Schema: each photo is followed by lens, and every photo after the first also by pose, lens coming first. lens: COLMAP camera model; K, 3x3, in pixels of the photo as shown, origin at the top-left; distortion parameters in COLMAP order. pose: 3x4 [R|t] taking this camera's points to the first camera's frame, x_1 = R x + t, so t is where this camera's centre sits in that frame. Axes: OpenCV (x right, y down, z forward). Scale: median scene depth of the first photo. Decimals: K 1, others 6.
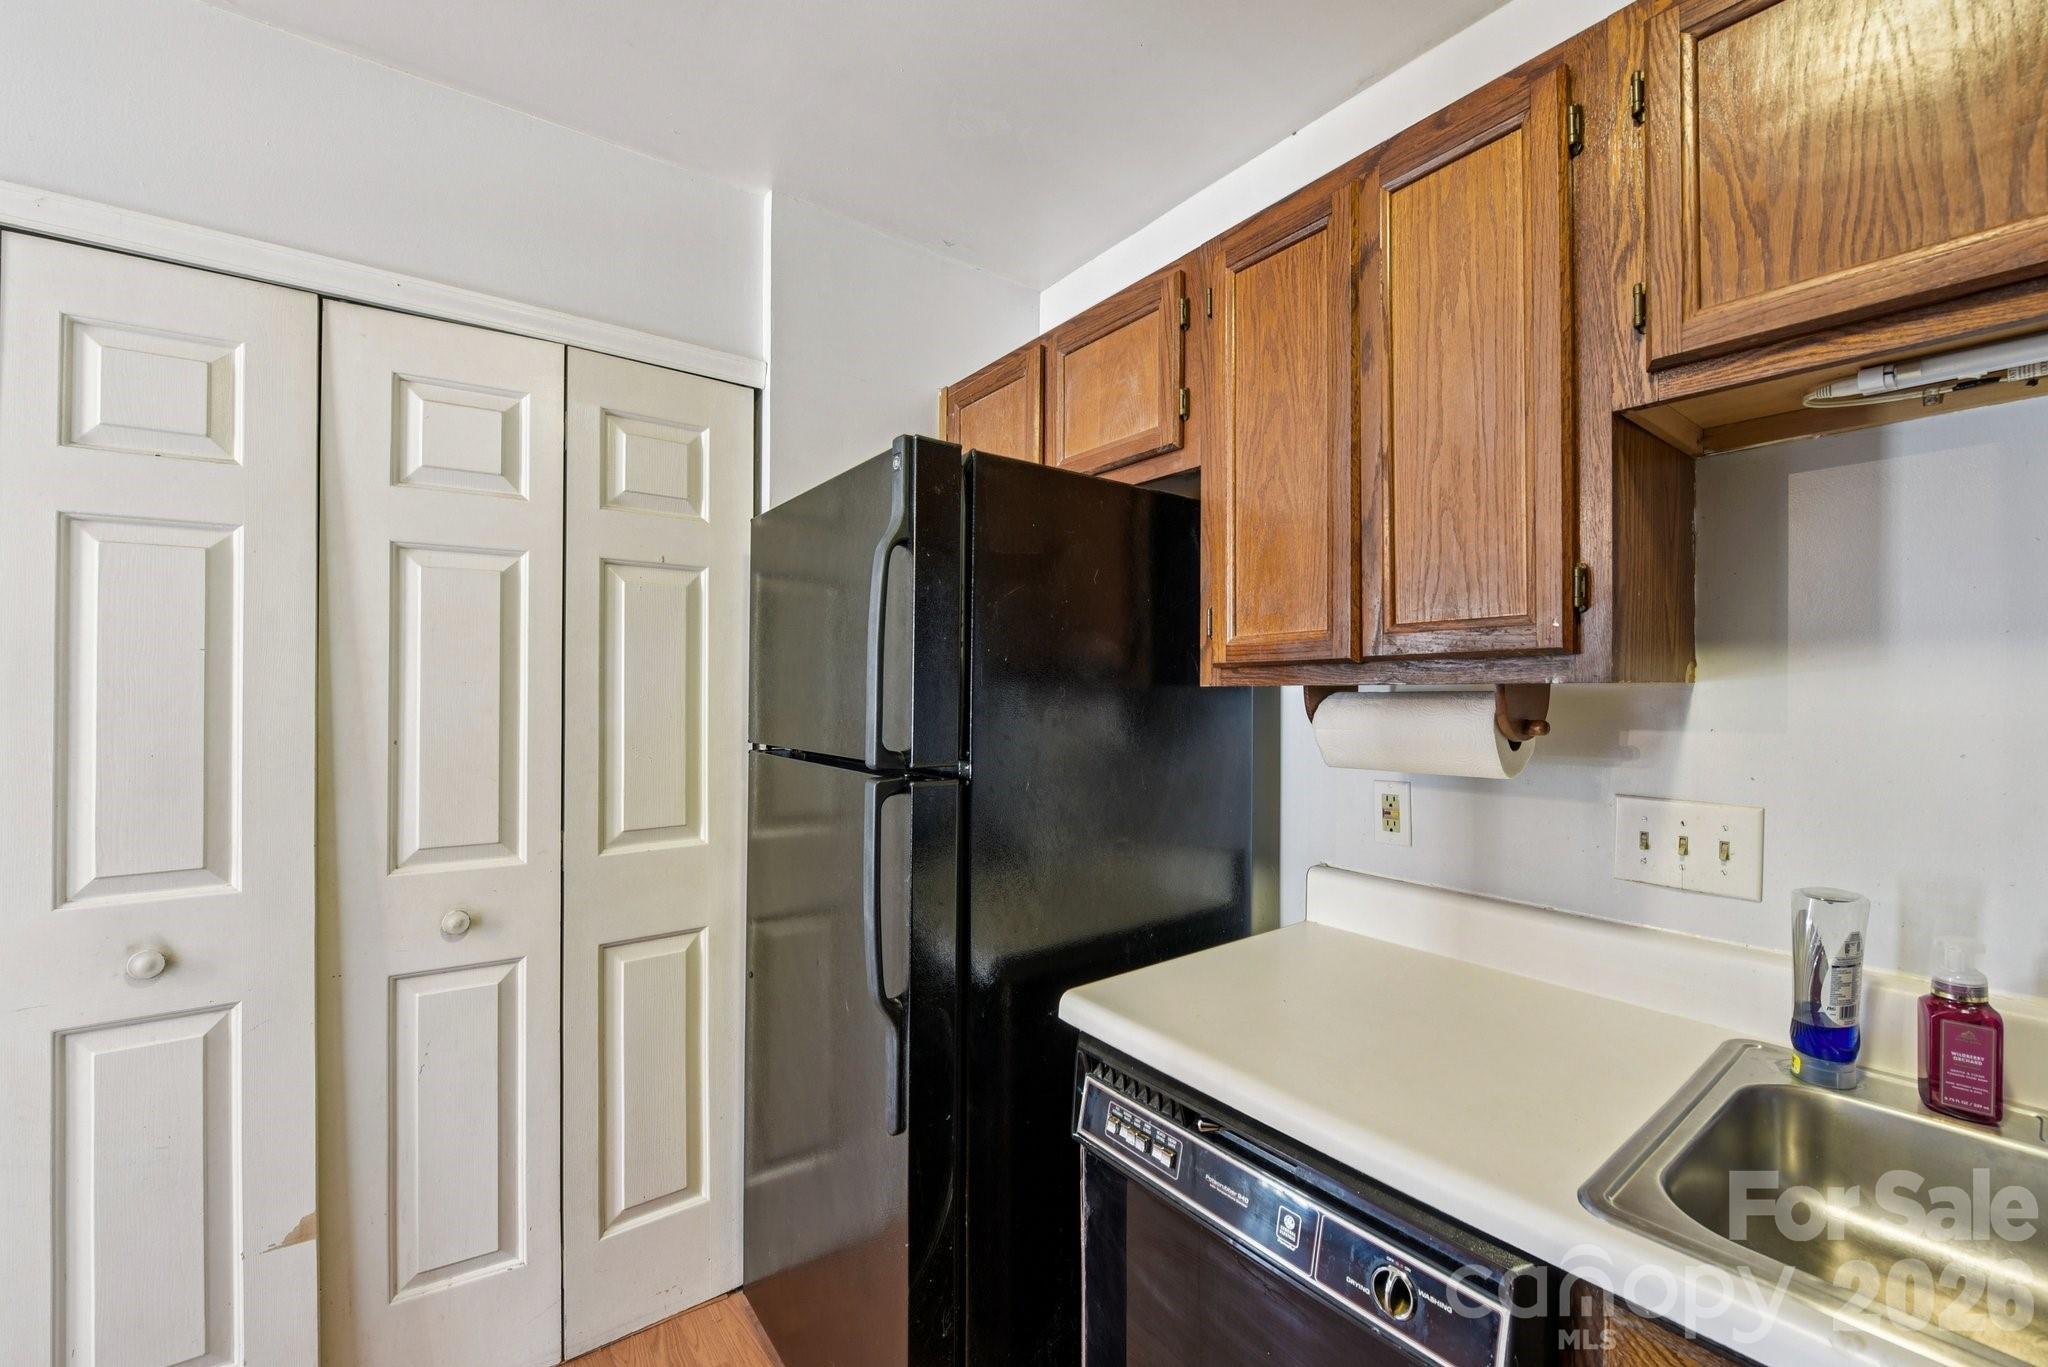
lens RADIAL K [[835.3, 0, 1020.6], [0, 835.3, 680.4], [0, 0, 1]] dist [-0.001718, -0.002426]
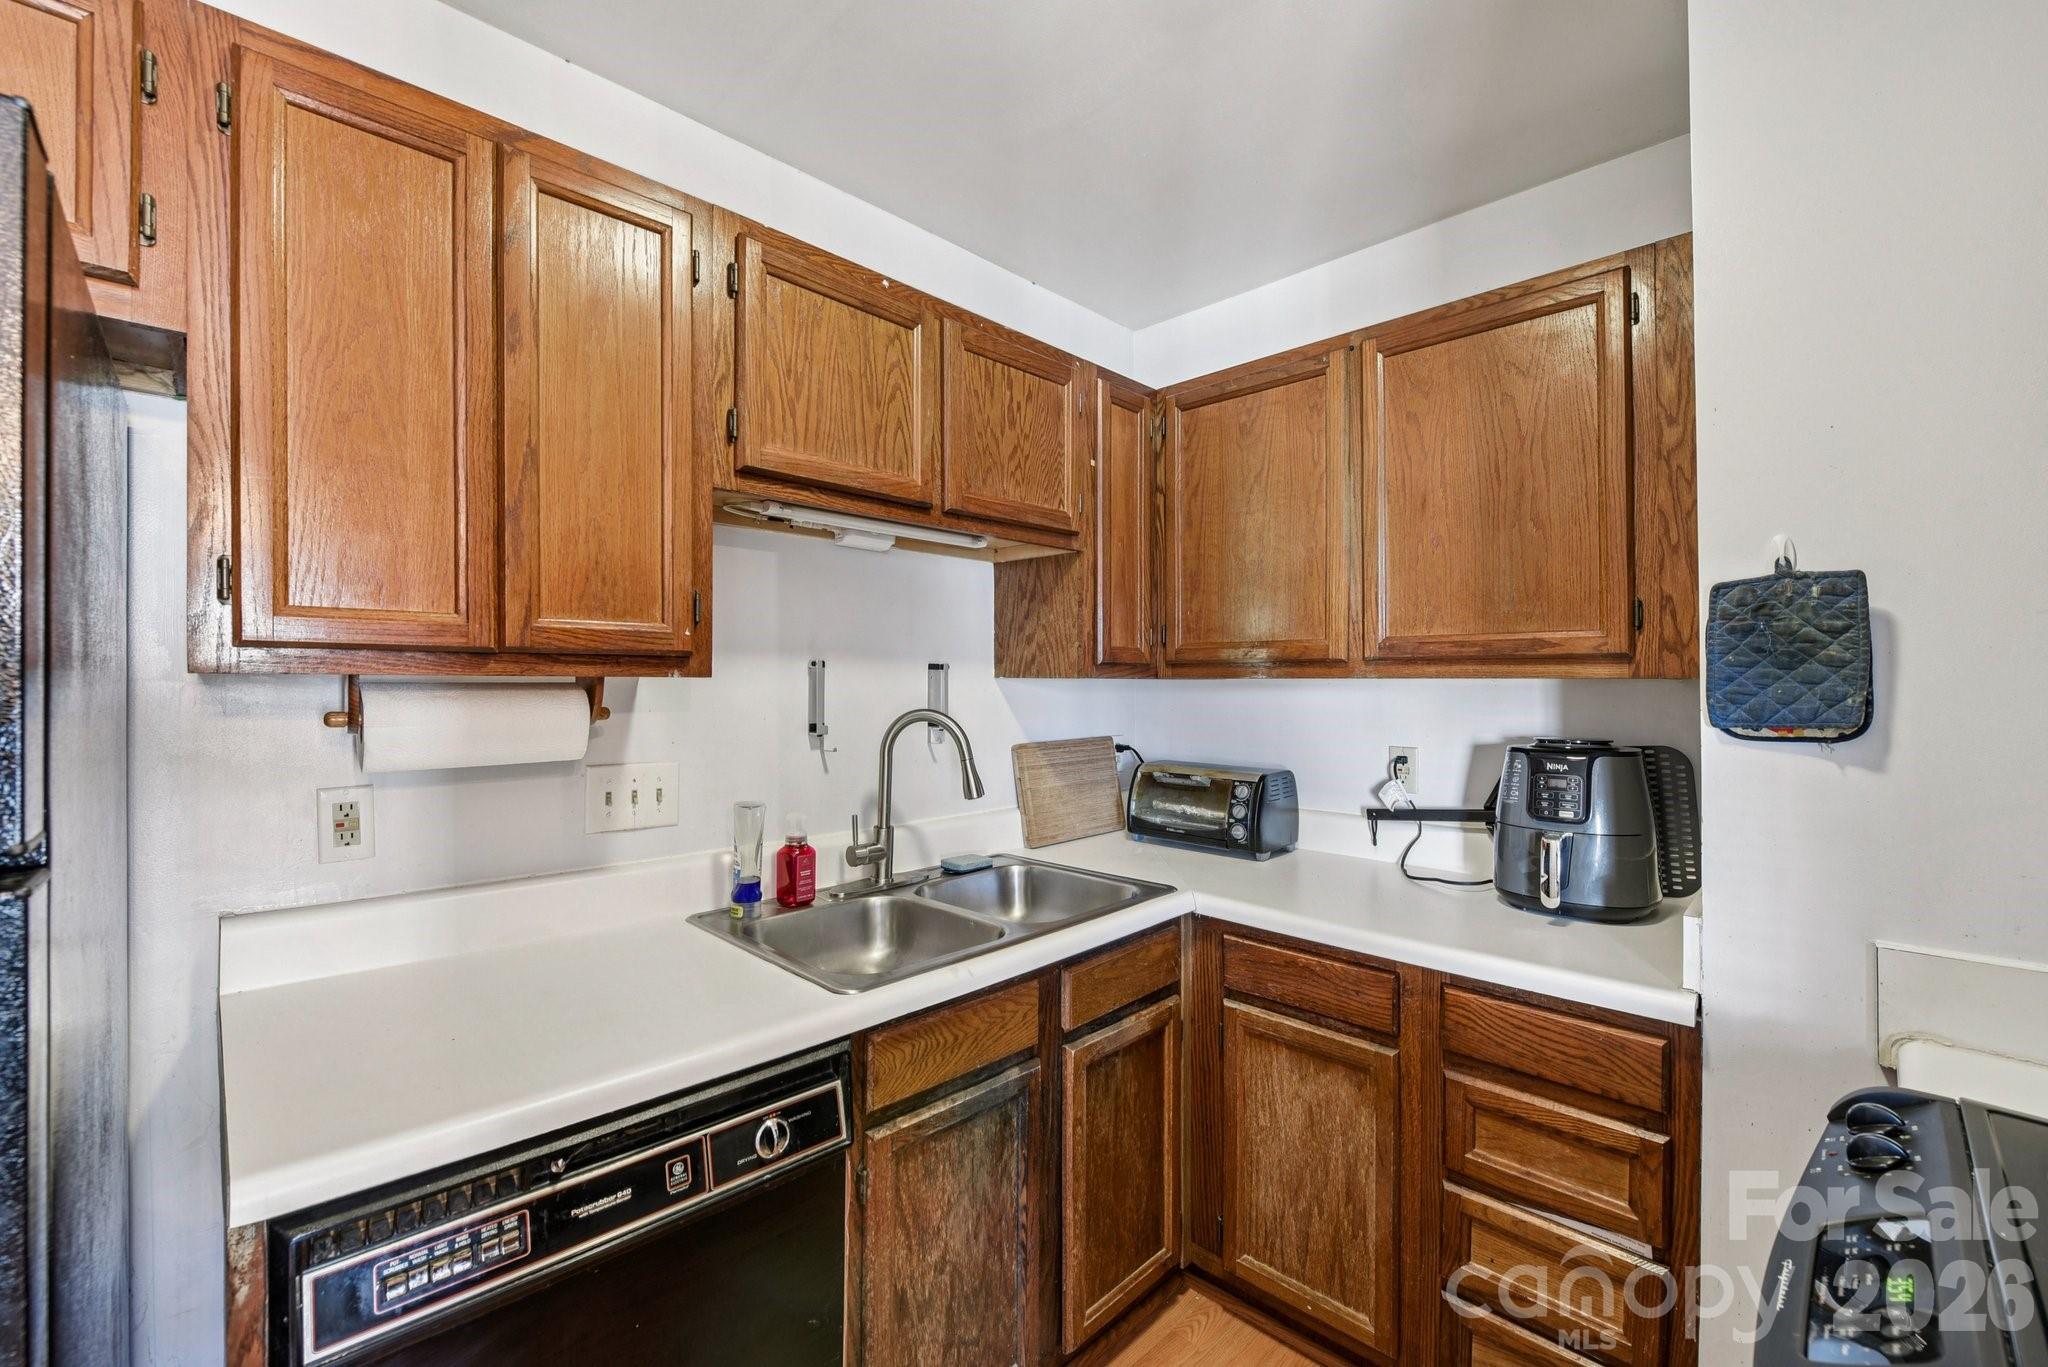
lens RADIAL K [[835.3, 0, 1028.3], [0, 835.3, 677.3], [0, 0, 1]] dist [-0.001718, -0.002426]
pose [[-0.128825, 0.008183, 0.991634, -0.715734], [-0.015274, 0.999831, -0.010235, 0.008049], [-0.991550, -0.016464, -0.128679, 0.601448]]
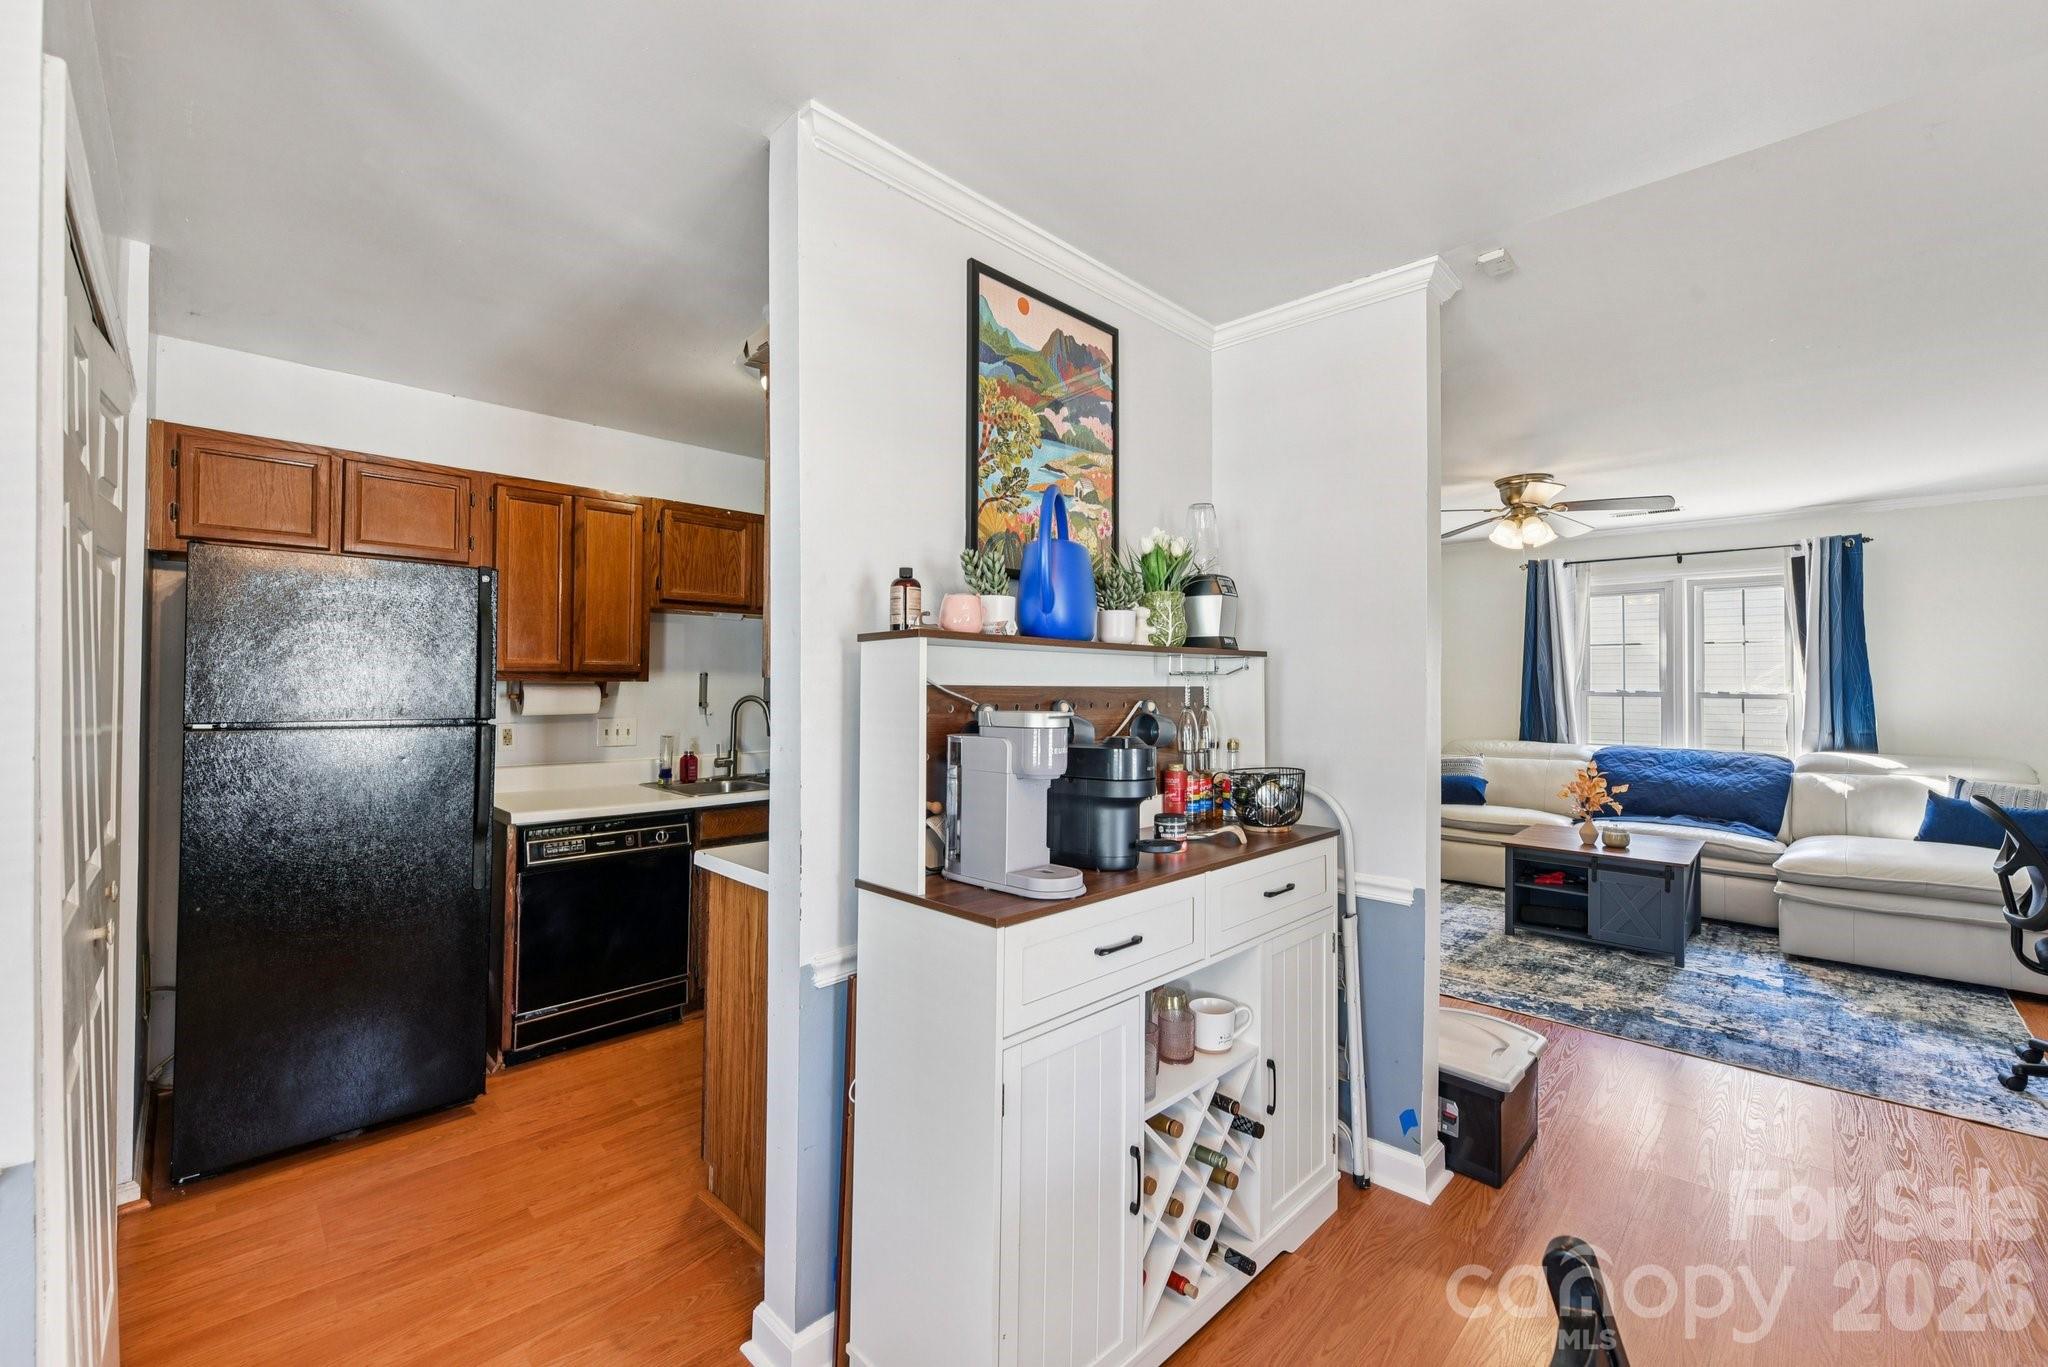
lens RADIAL K [[835.3, 0, 1018.4], [0, 835.3, 668.2], [0, 0, 1]] dist [-0.001718, -0.002426]
pose [[-0.132515, 0.013297, 0.991092, -2.881514], [-0.024630, 0.999557, -0.016704, -0.033797], [-0.990875, -0.026624, -0.132129, -0.104138]]
